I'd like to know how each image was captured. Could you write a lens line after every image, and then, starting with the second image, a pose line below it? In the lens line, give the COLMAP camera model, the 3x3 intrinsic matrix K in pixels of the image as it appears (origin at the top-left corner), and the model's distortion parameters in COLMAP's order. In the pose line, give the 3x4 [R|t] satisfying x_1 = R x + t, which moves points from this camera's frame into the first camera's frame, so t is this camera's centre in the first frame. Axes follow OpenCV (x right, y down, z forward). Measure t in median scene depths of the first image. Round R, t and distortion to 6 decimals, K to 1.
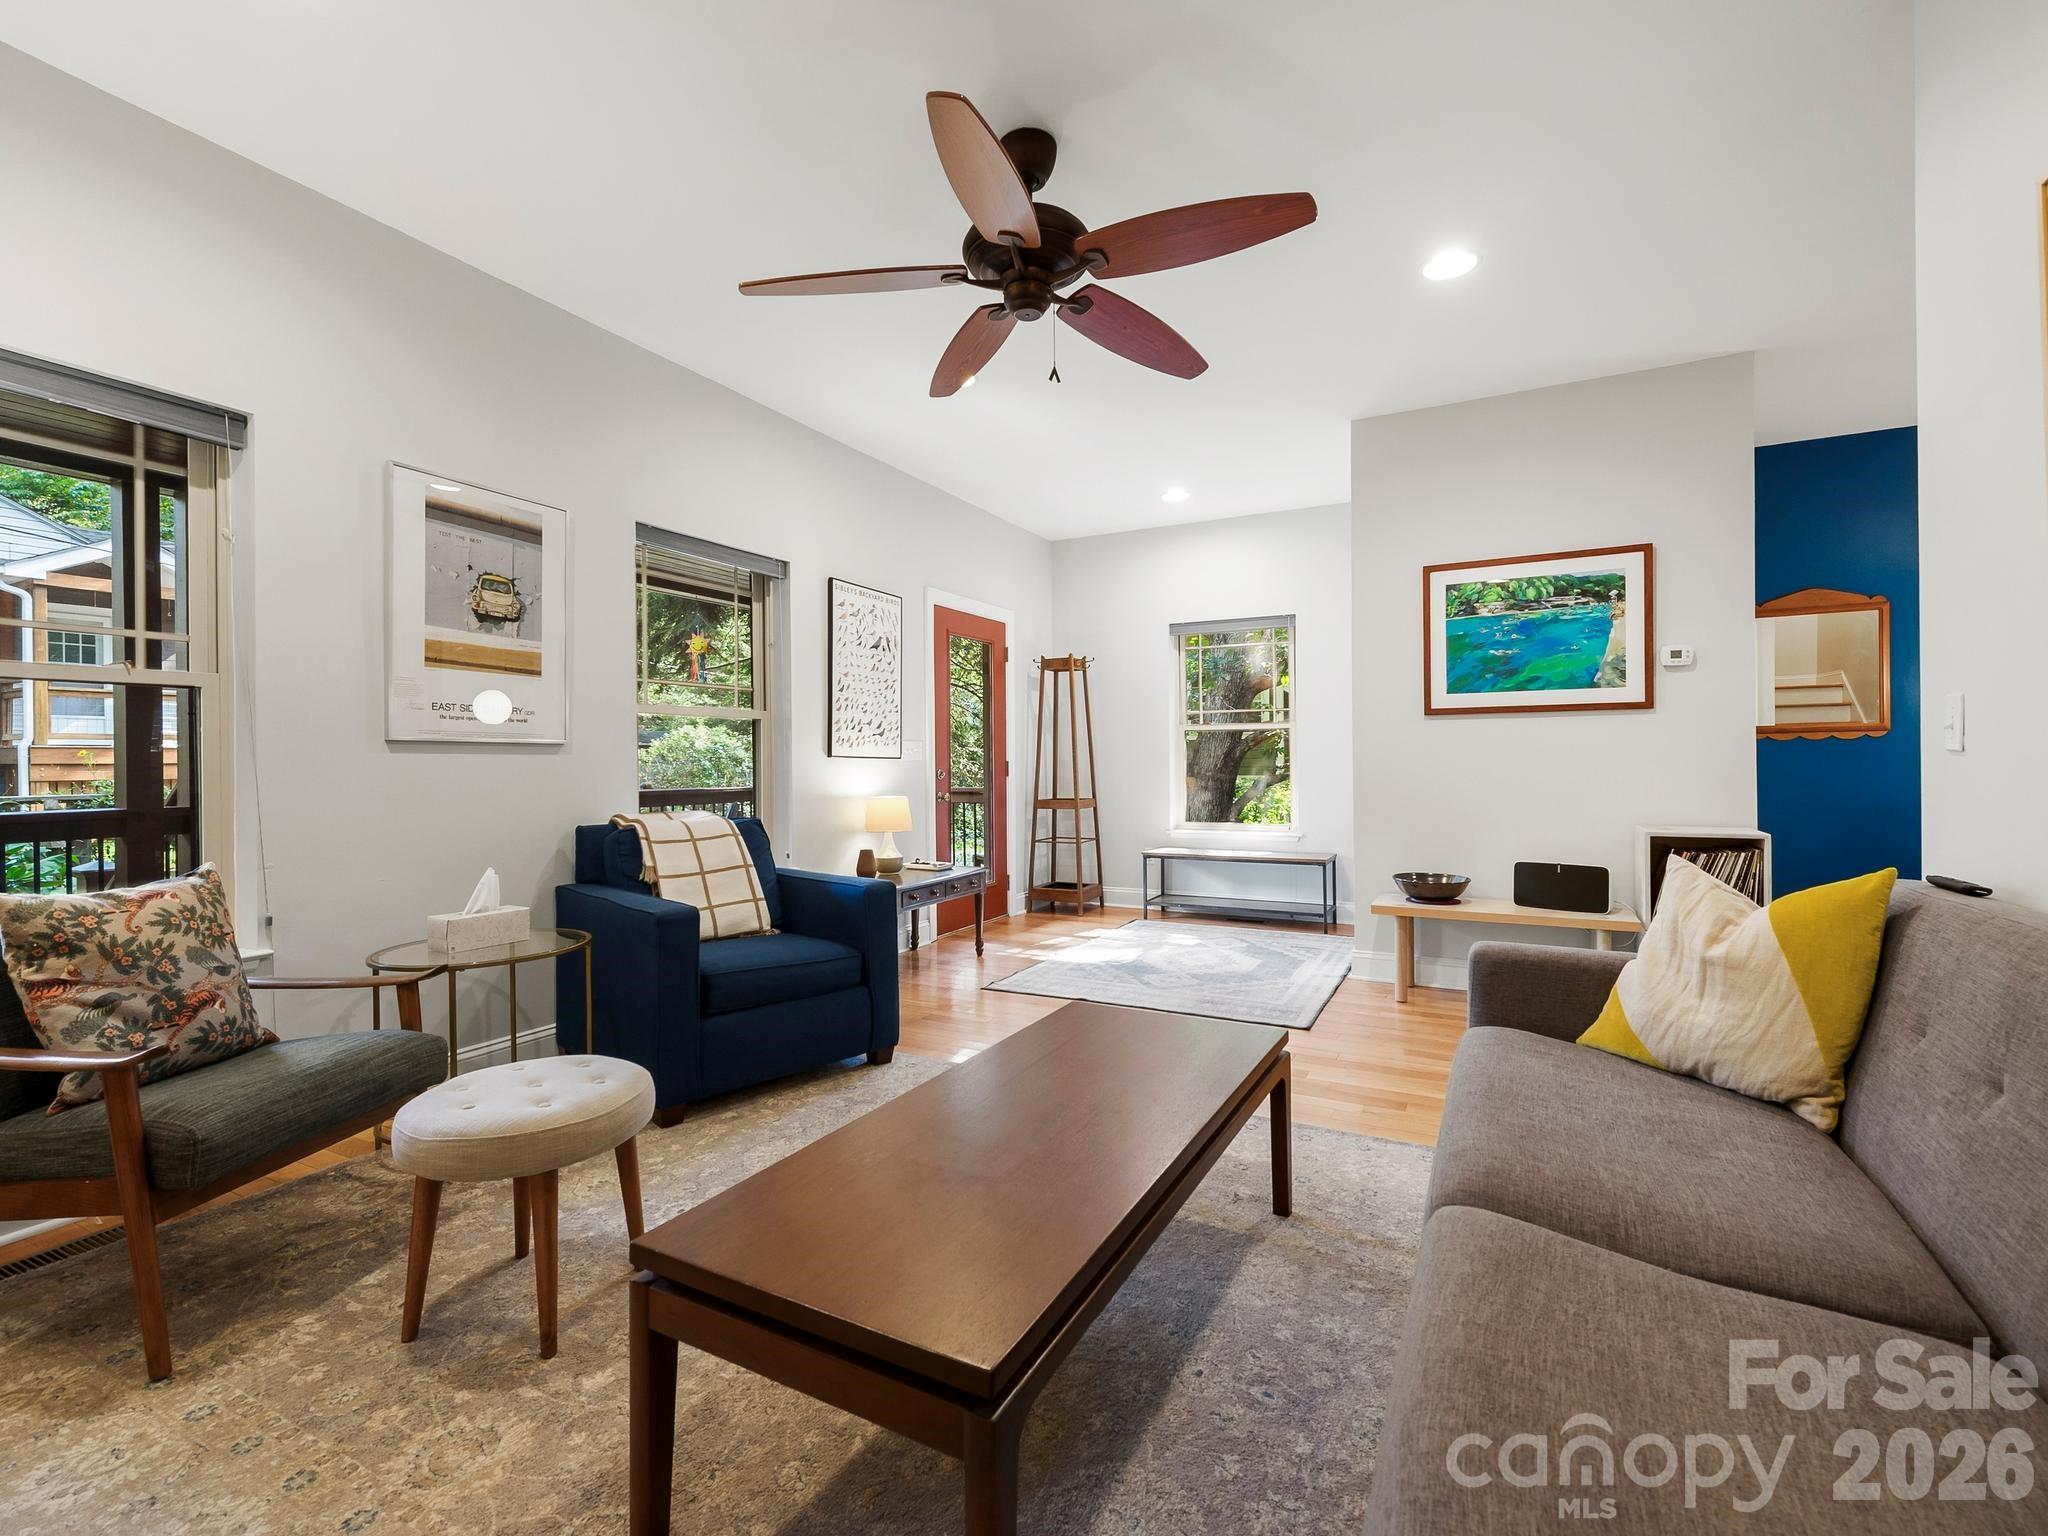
lens RADIAL K [[929.6, 0, 1015.7], [0, 929.6, 771.9], [0, 0, 1]] dist [0.005758, -0.002434]
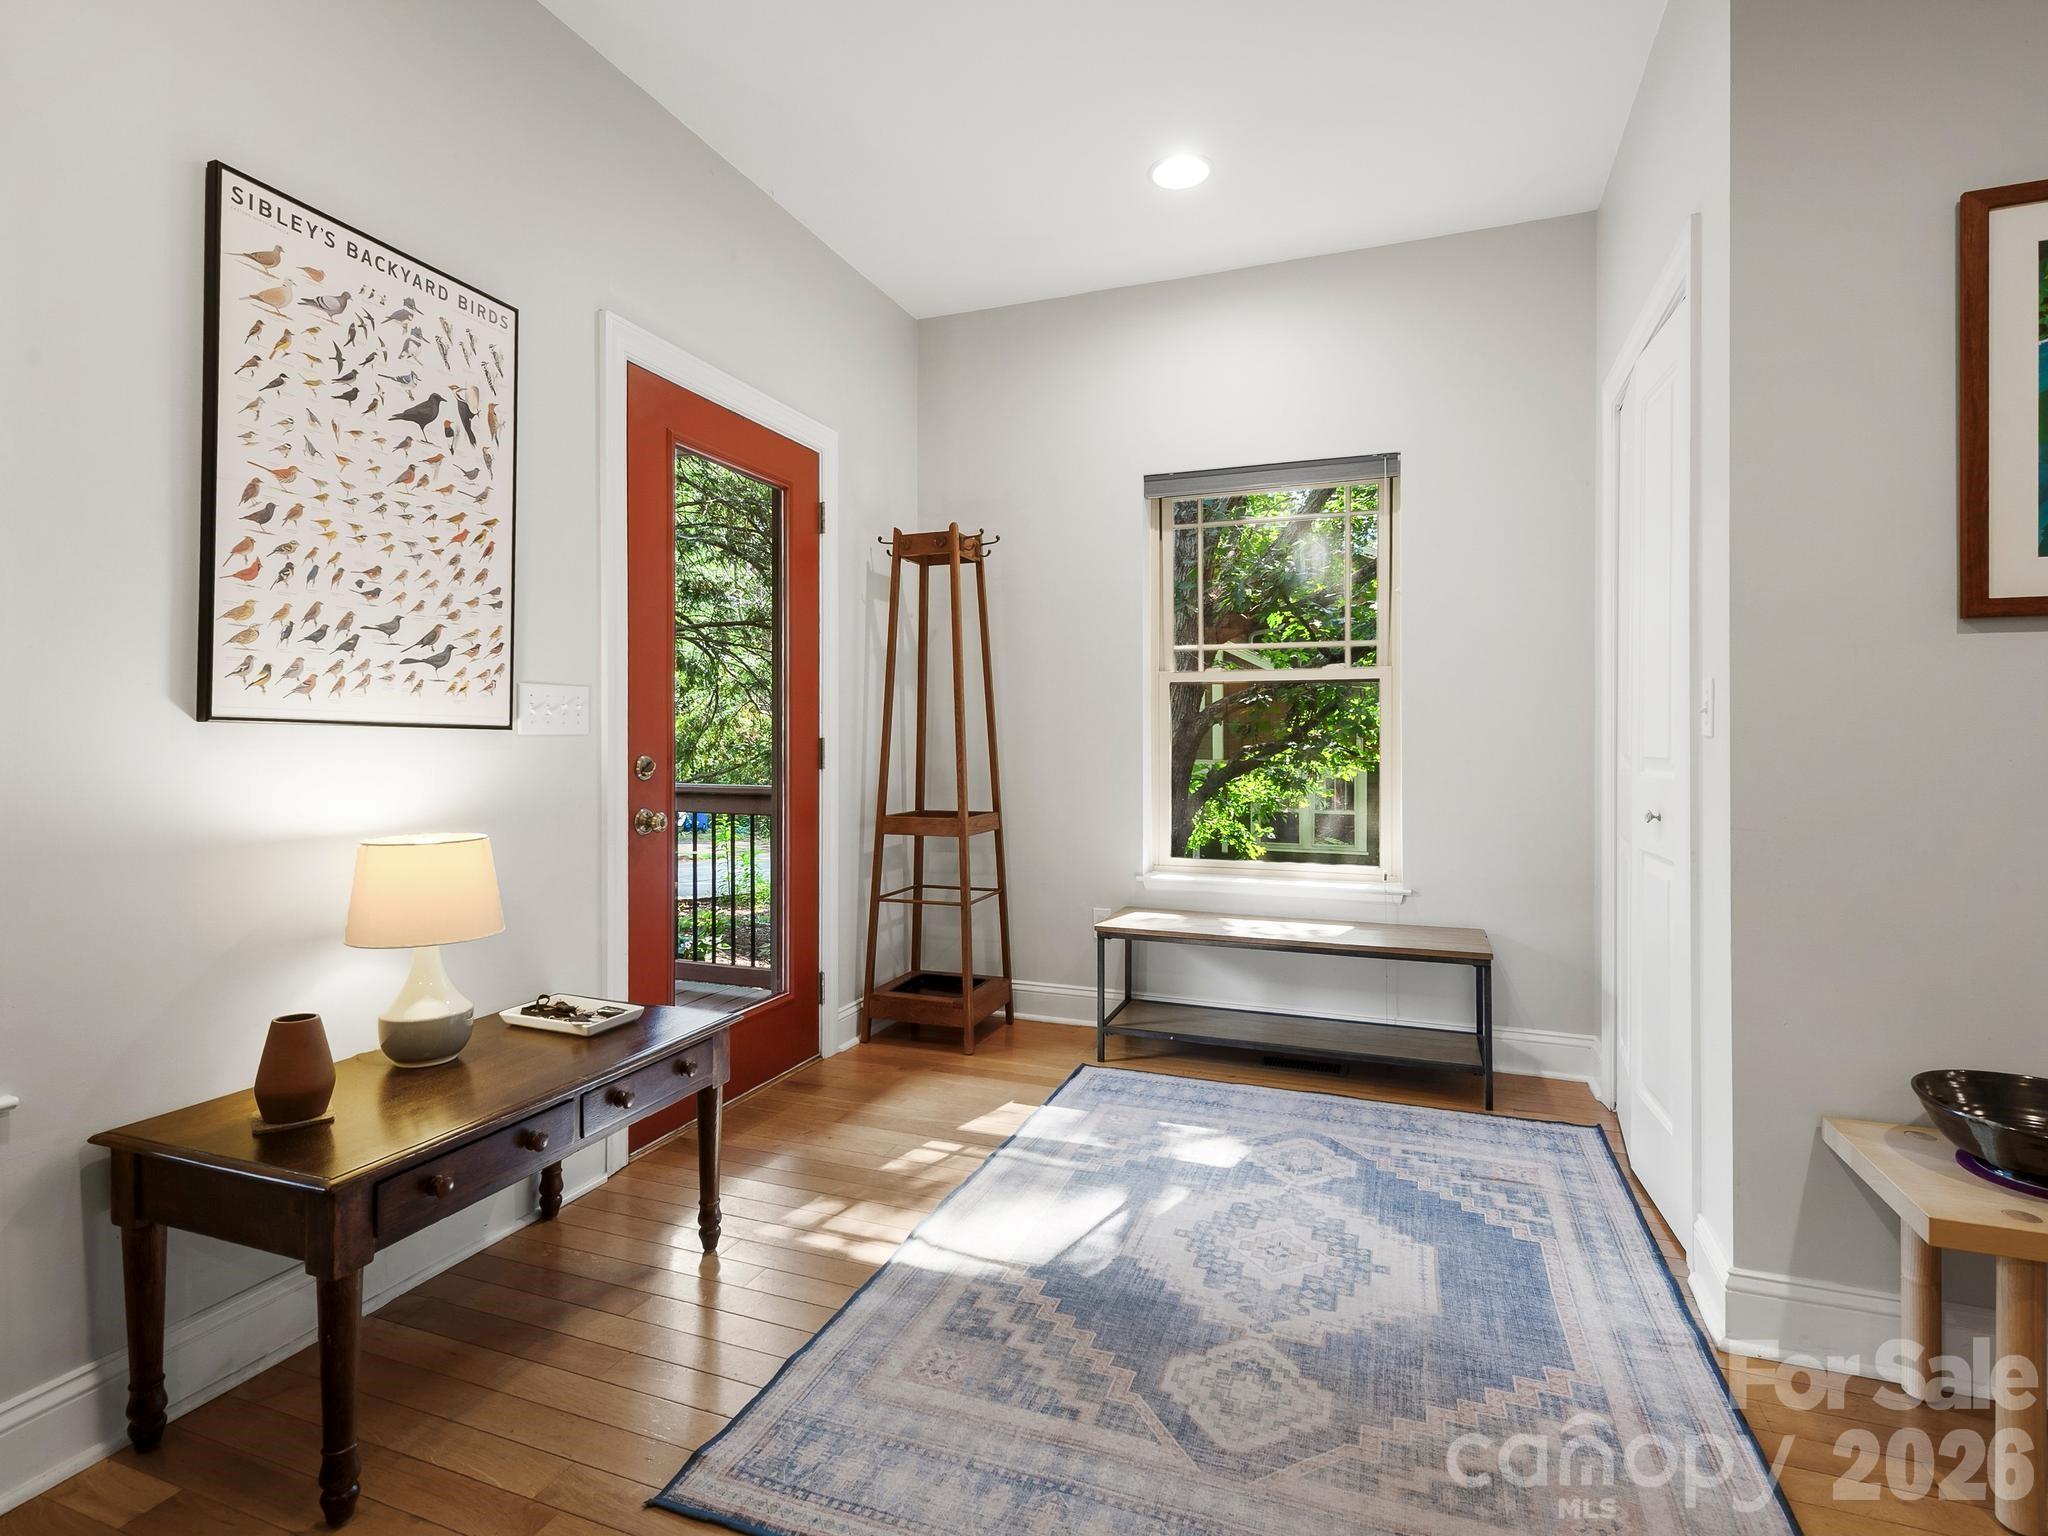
lens RADIAL K [[1045.1, 0, 1023.7], [0, 1045.1, 749.3], [0, 0, 1]] dist [0.011581, -0.005890]
pose [[0.991254, 0.007688, 0.131743, 0.026102], [-0.007588, 0.999970, -0.001267, -0.005995], [-0.131749, 0.000256, 0.991283, 0.483111]]
